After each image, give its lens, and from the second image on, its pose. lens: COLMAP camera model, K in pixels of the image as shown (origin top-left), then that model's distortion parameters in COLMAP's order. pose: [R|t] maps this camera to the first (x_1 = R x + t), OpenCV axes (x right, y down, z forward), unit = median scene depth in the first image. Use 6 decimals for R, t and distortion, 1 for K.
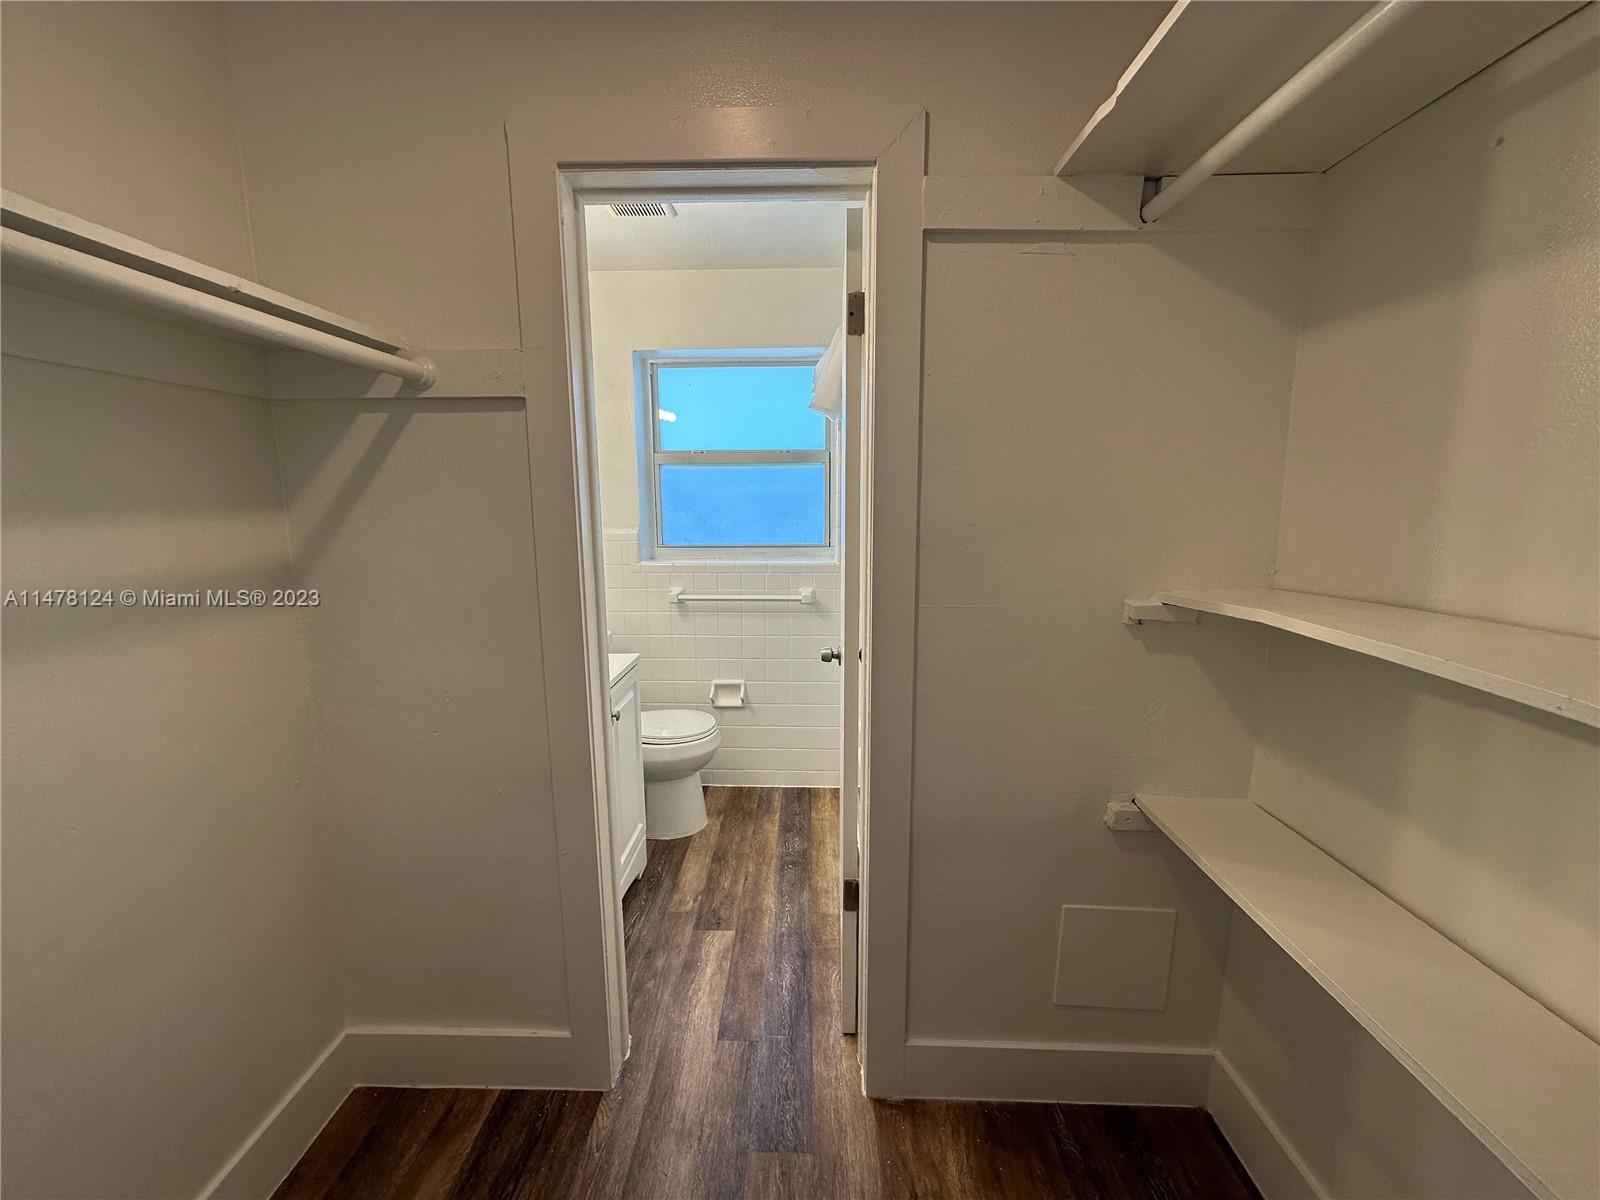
lens RADIAL K [[643.4, 0, 791.5], [0, 643.4, 606.3], [0, 0, 1]] dist [-0.000825, 0.000672]
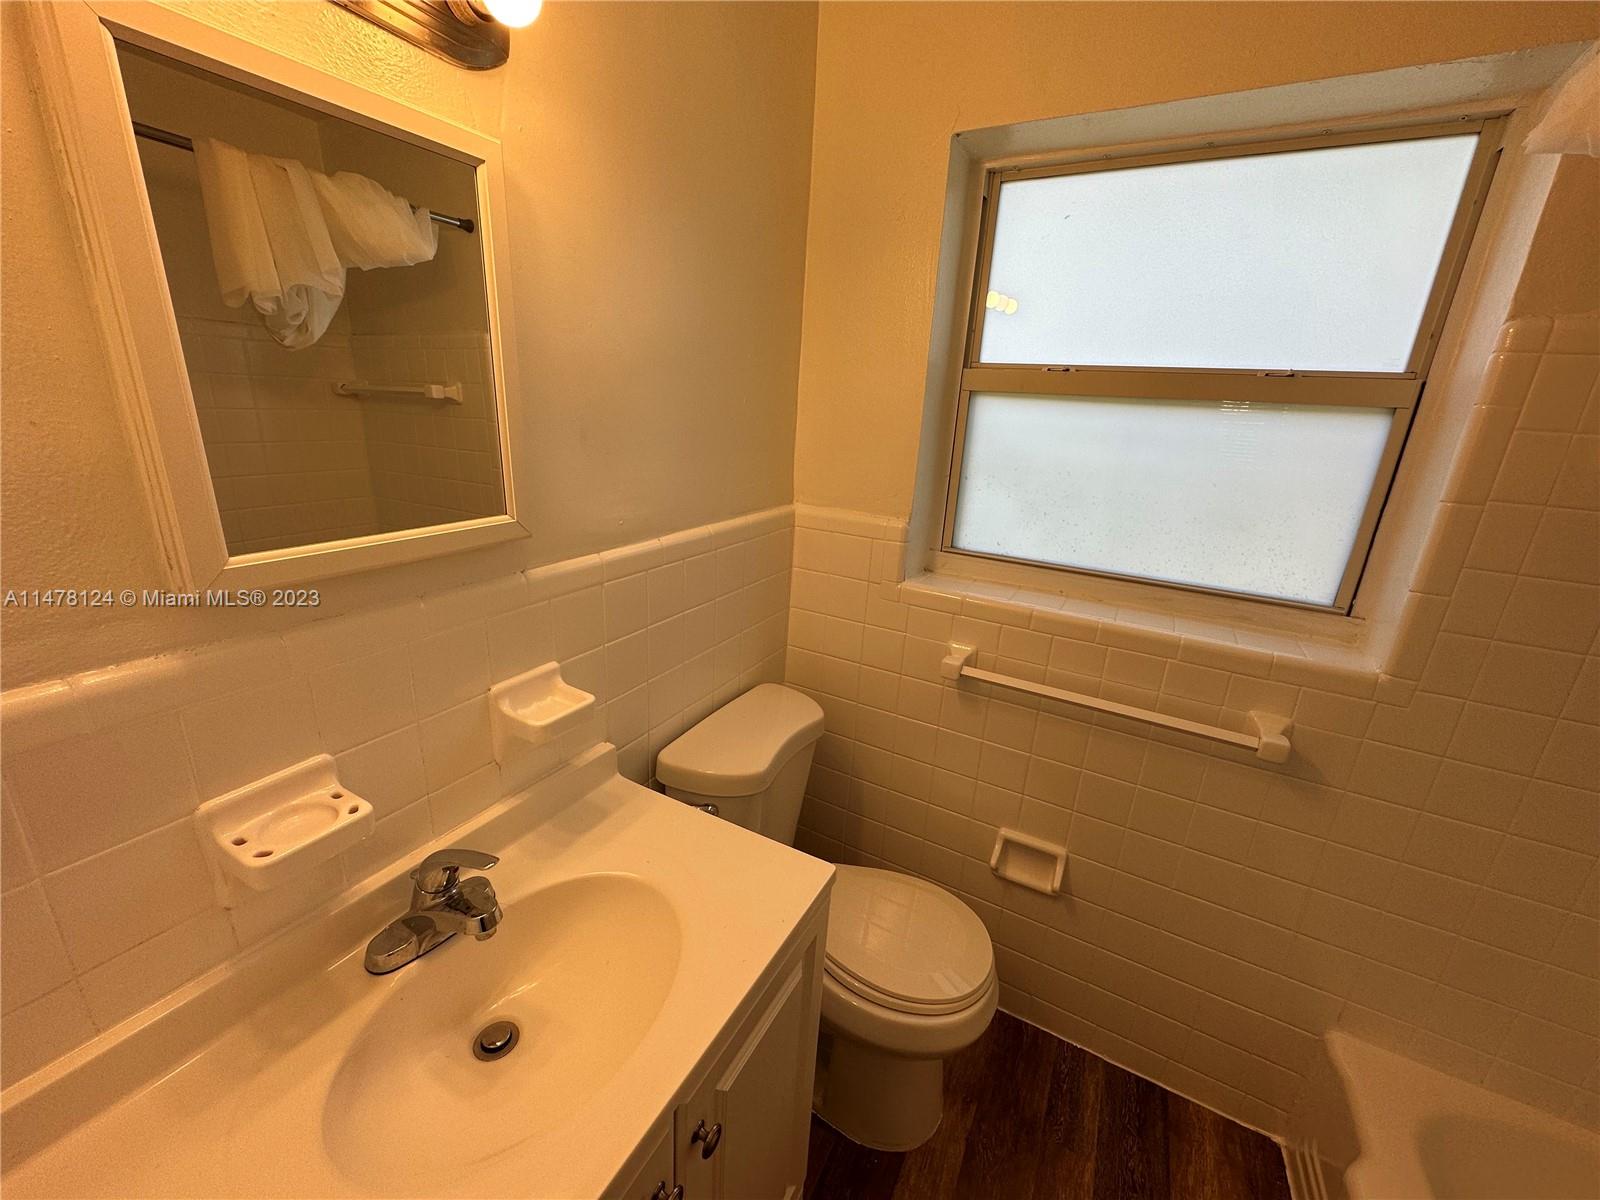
lens RADIAL K [[643.4, 0, 797.5], [0, 643.4, 591.6], [0, 0, 1]] dist [-0.000825, 0.000672]
pose [[0.892983, 0.185167, -0.410238, -0.095047], [-0.130919, 0.978904, 0.156865, -0.133249], [0.430630, -0.086370, 0.898386, 0.495972]]
